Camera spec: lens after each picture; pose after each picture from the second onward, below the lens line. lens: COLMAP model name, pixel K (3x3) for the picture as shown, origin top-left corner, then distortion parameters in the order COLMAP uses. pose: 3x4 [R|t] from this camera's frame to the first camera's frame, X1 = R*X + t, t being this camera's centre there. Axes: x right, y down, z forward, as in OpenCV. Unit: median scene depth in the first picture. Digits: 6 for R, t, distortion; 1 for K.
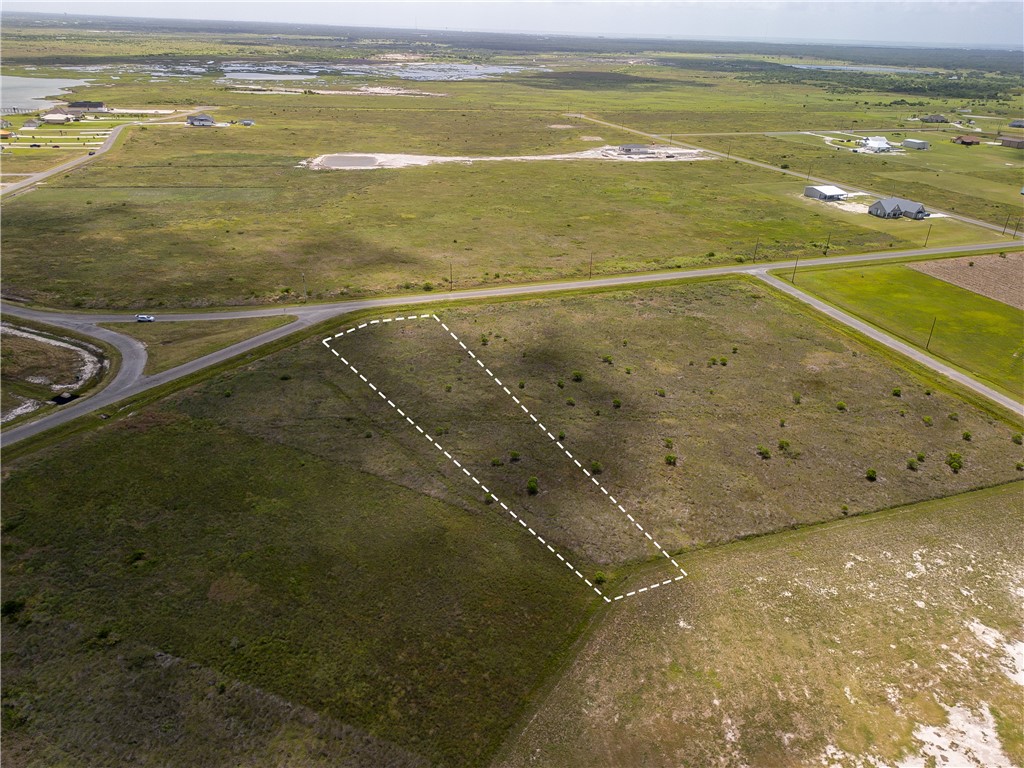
lens RADIAL K [[722.2, 0, 509.7], [0, 722.2, 384.2], [0, 0, 1]] dist [0.066070, -0.063358]
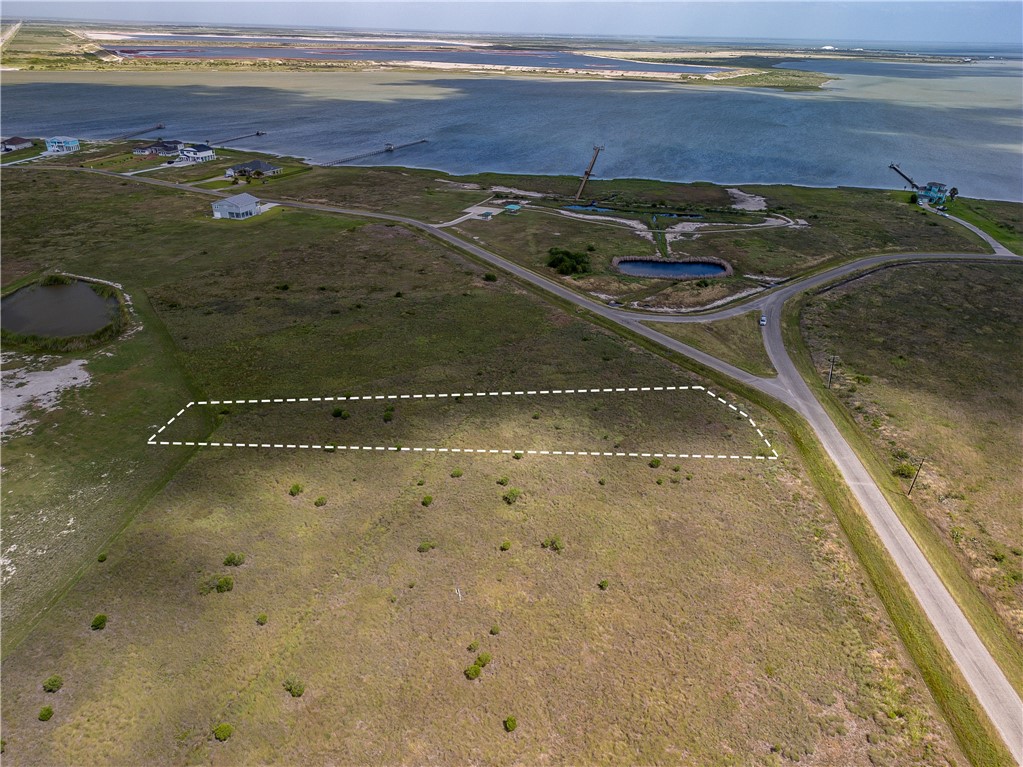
lens RADIAL K [[721.5, 0, 509.2], [0, 721.5, 383.7], [0, 0, 1]] dist [0.066070, -0.063358]
pose [[-0.414823, 0.363901, -0.833965, 0.532656], [-0.432757, 0.727340, 0.532633, -0.389339], [0.800402, 0.581852, -0.144237, 0.811661]]
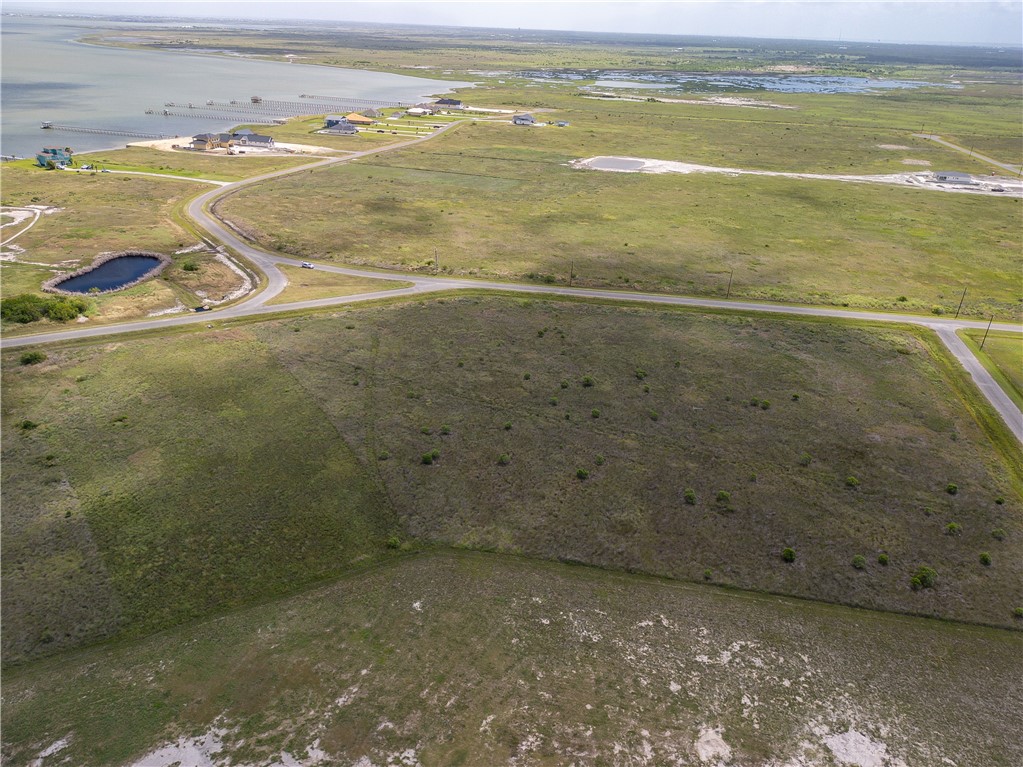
lens RADIAL K [[721.5, 0, 509.2], [0, 721.5, 383.7], [0, 0, 1]] dist [0.066070, -0.063358]
pose [[0.869448, 0.218039, -0.443304, 0.339552], [-0.224342, 0.973732, 0.038931, -0.017565], [0.440148, 0.065604, 0.895525, 0.062327]]
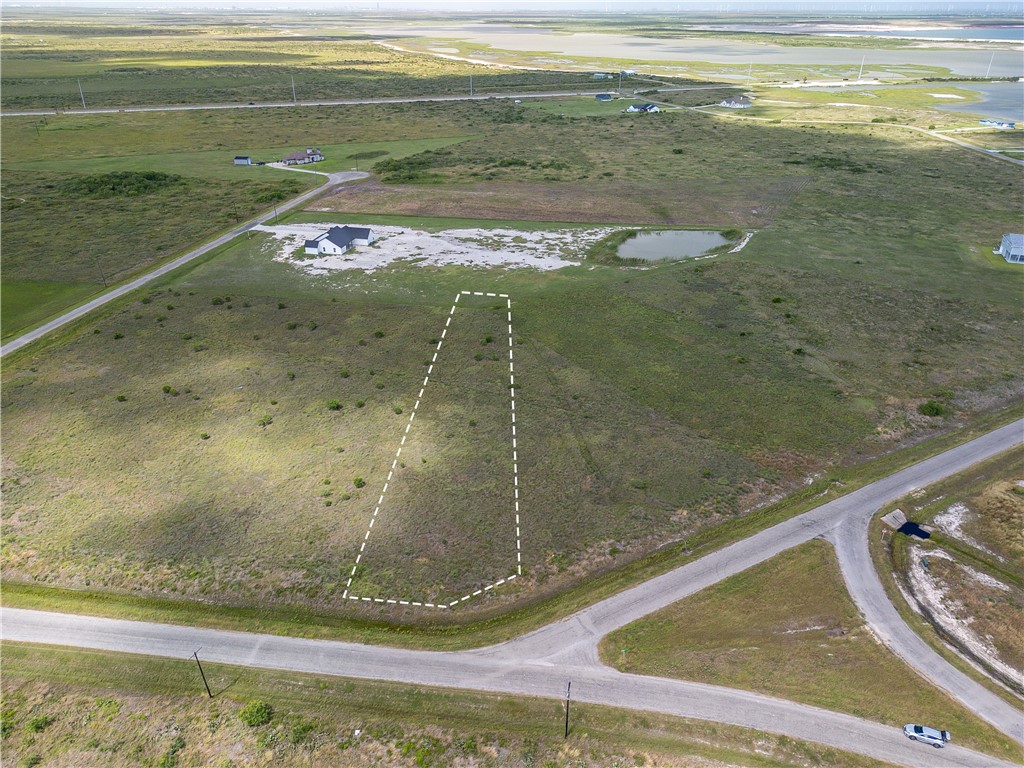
lens RADIAL K [[722.2, 0, 509.7], [0, 722.2, 384.2], [0, 0, 1]] dist [0.066070, -0.063358]
pose [[-0.883860, -0.244657, 0.398665, -0.359426], [0.177898, 0.612428, 0.770250, -0.539887], [-0.432601, 0.751715, -0.497776, 1.046394]]
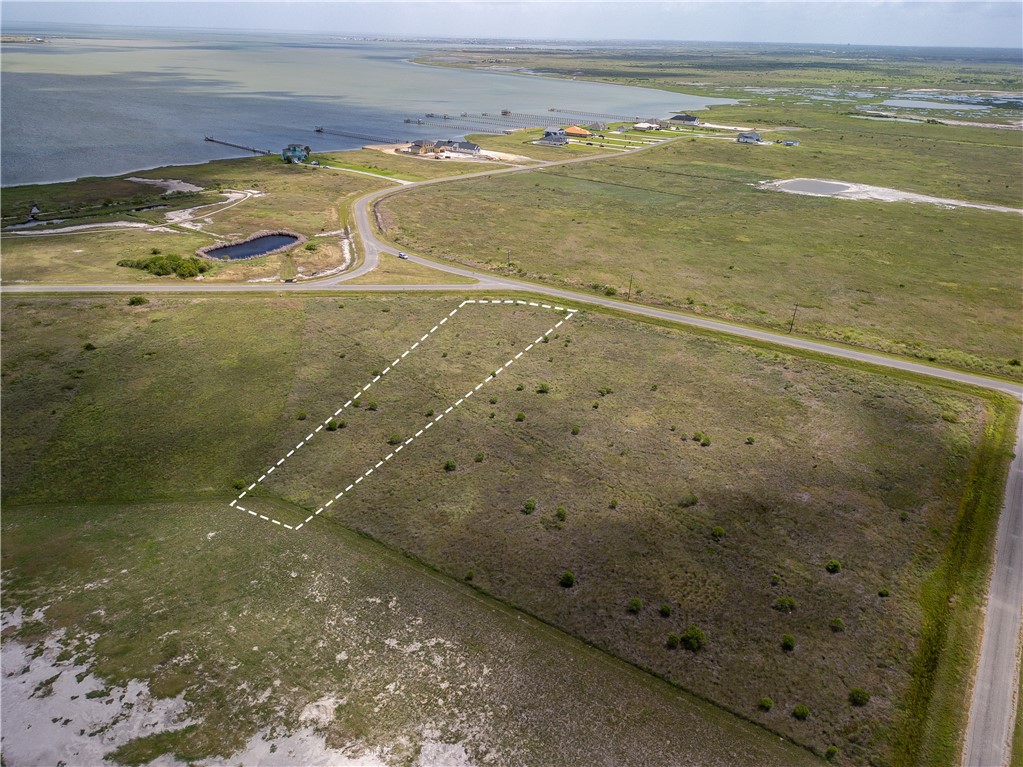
lens RADIAL K [[721.5, 0, 509.2], [0, 721.5, 383.7], [0, 0, 1]] dist [0.066070, -0.063358]
pose [[0.612859, 0.329187, -0.718359, 0.596219], [-0.352626, 0.927488, 0.124181, -0.094515], [0.707148, 0.177206, 0.684500, 0.233313]]
